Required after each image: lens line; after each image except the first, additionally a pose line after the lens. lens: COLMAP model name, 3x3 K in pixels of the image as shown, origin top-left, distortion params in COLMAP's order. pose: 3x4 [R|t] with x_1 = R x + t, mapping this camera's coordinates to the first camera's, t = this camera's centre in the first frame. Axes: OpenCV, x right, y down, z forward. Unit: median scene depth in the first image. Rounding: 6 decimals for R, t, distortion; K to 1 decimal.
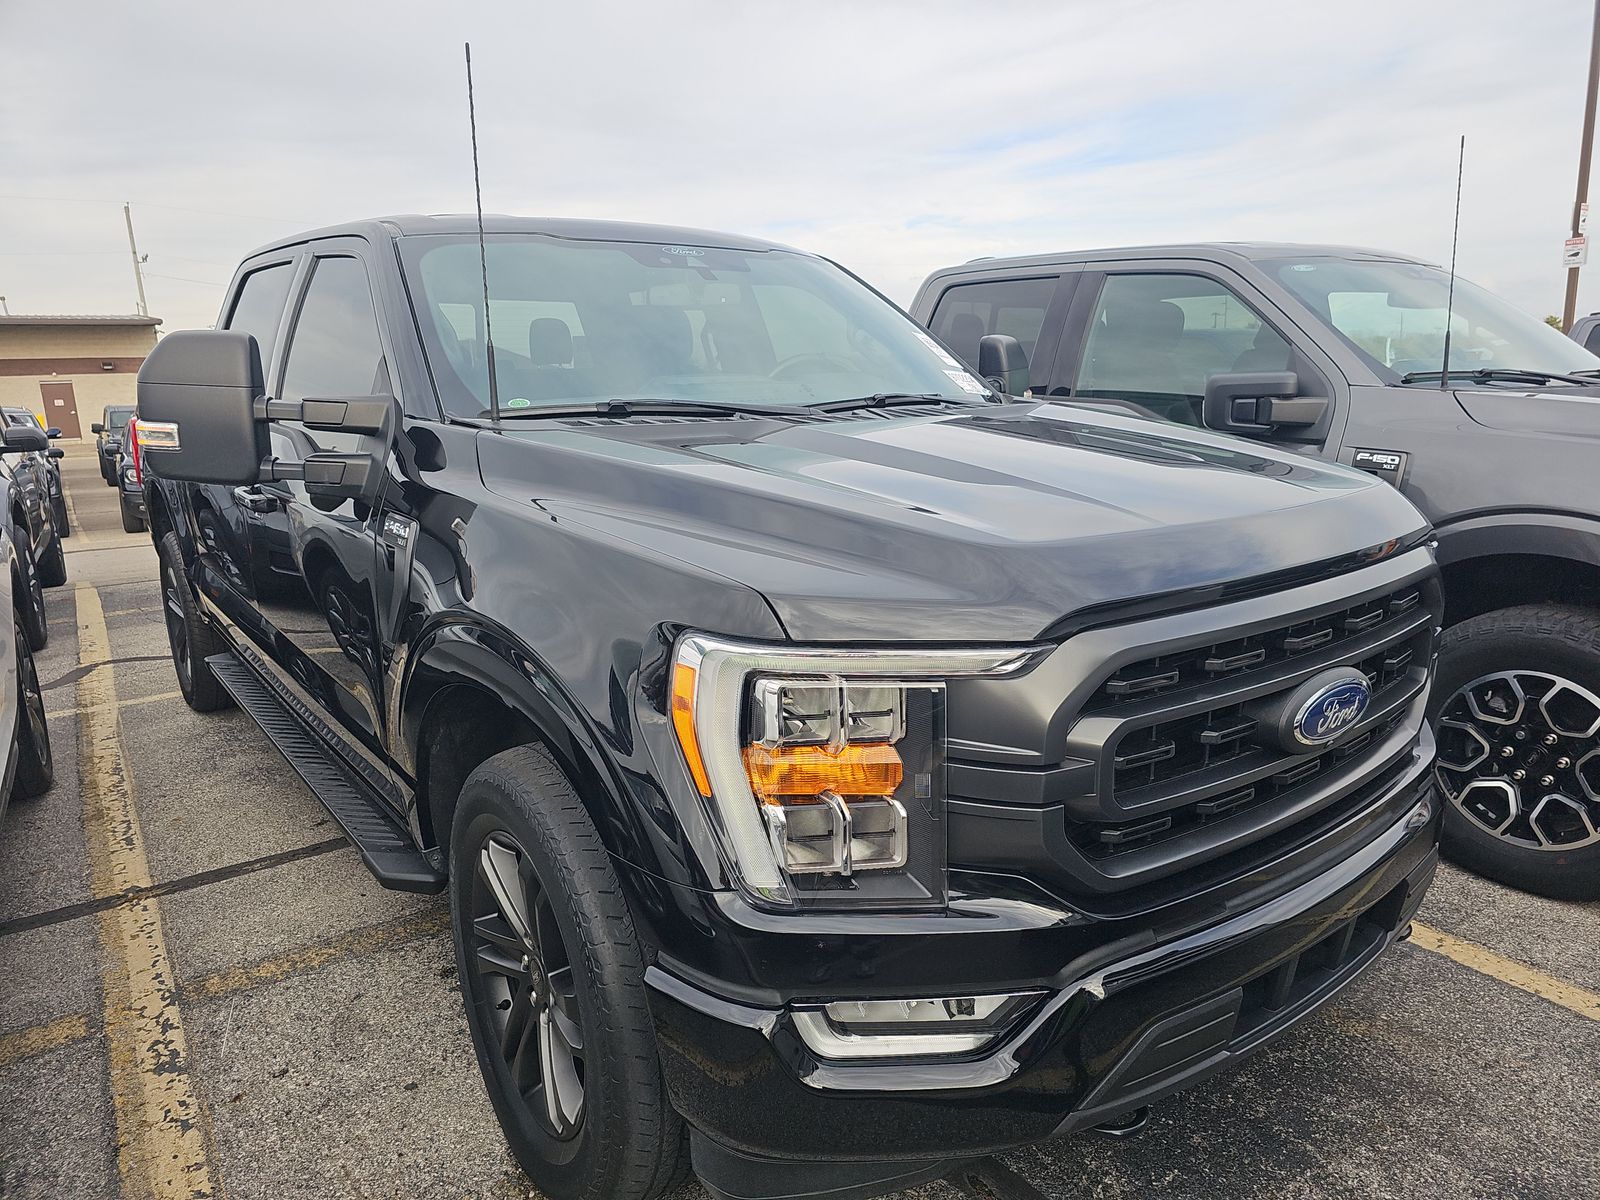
lens RADIAL K [[1070.9, 0, 785.3], [0, 1070.9, 603.9], [0, 0, 1]] dist [0.054317, -0.049013]
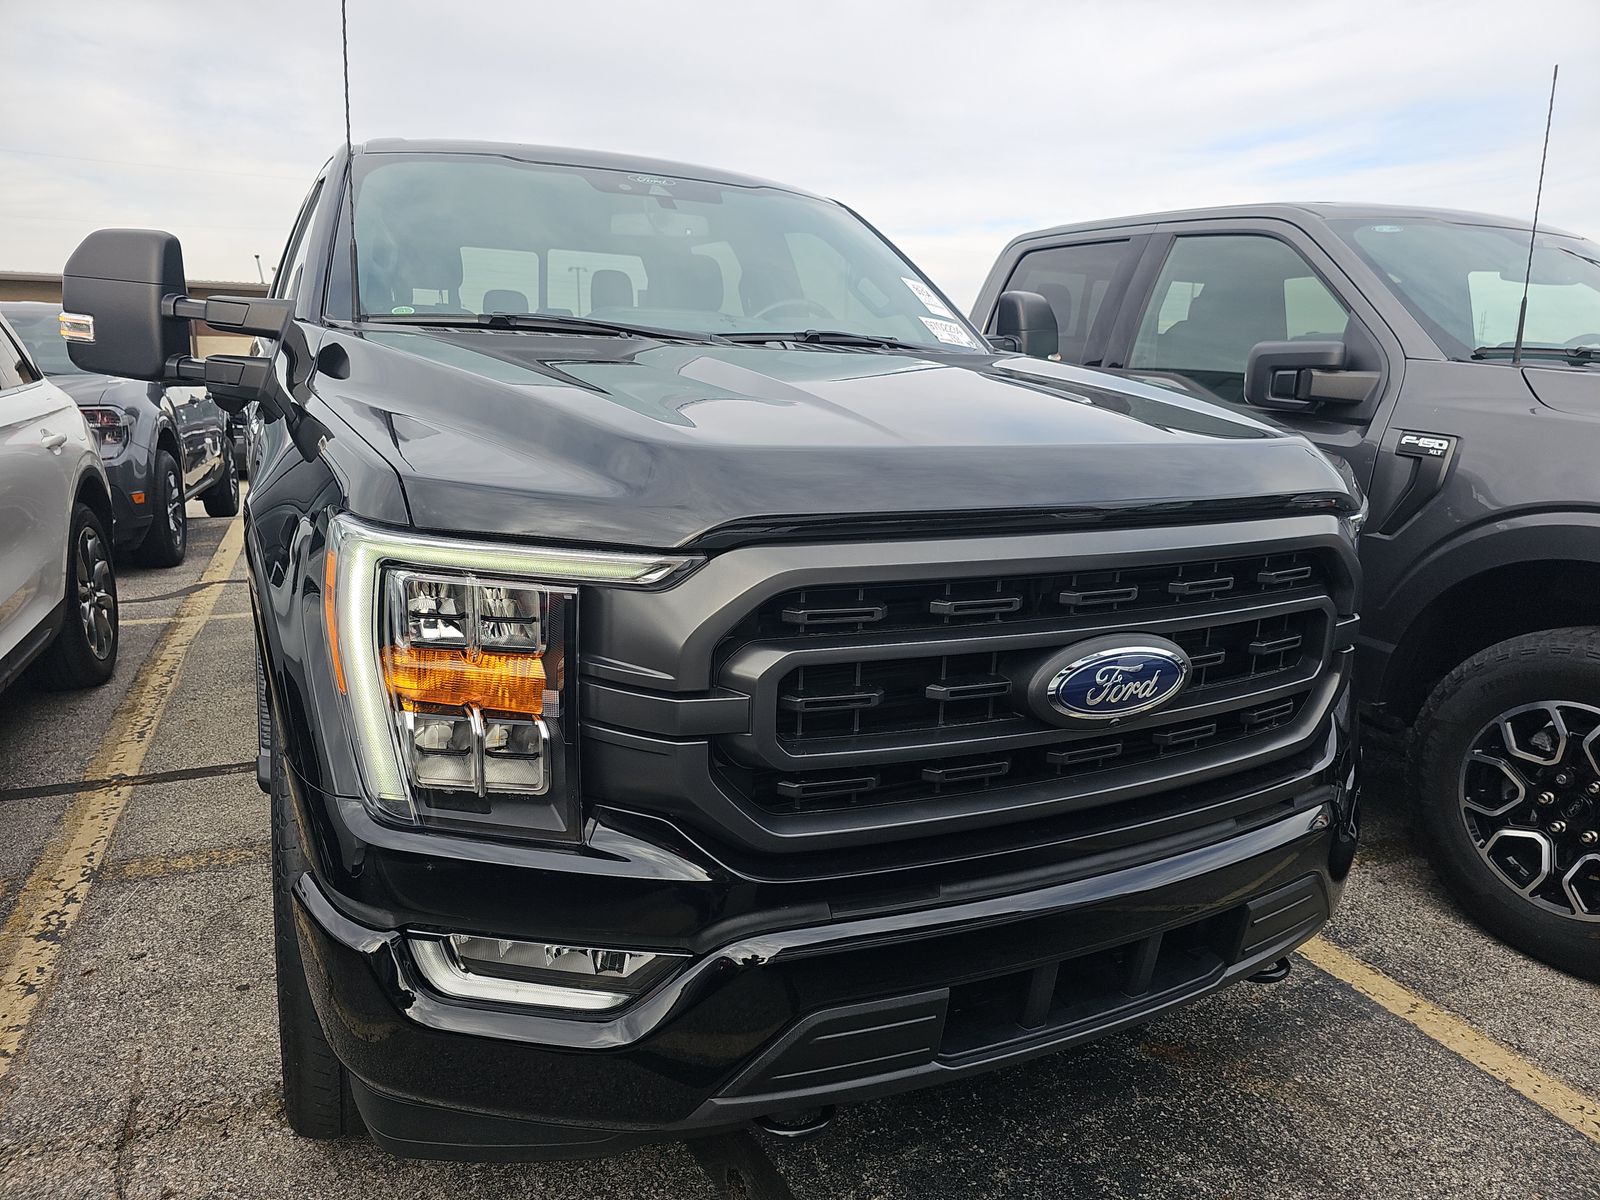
lens RADIAL K [[1069.1, 0, 791.0], [0, 1069.1, 595.7], [0, 0, 1]] dist [0.054130, -0.049683]
pose [[0.981261, 0.086466, -0.172193, 0.249929], [-0.087227, 0.996183, 0.003159, 0.032398], [0.171809, 0.011920, 0.985058, 0.083927]]
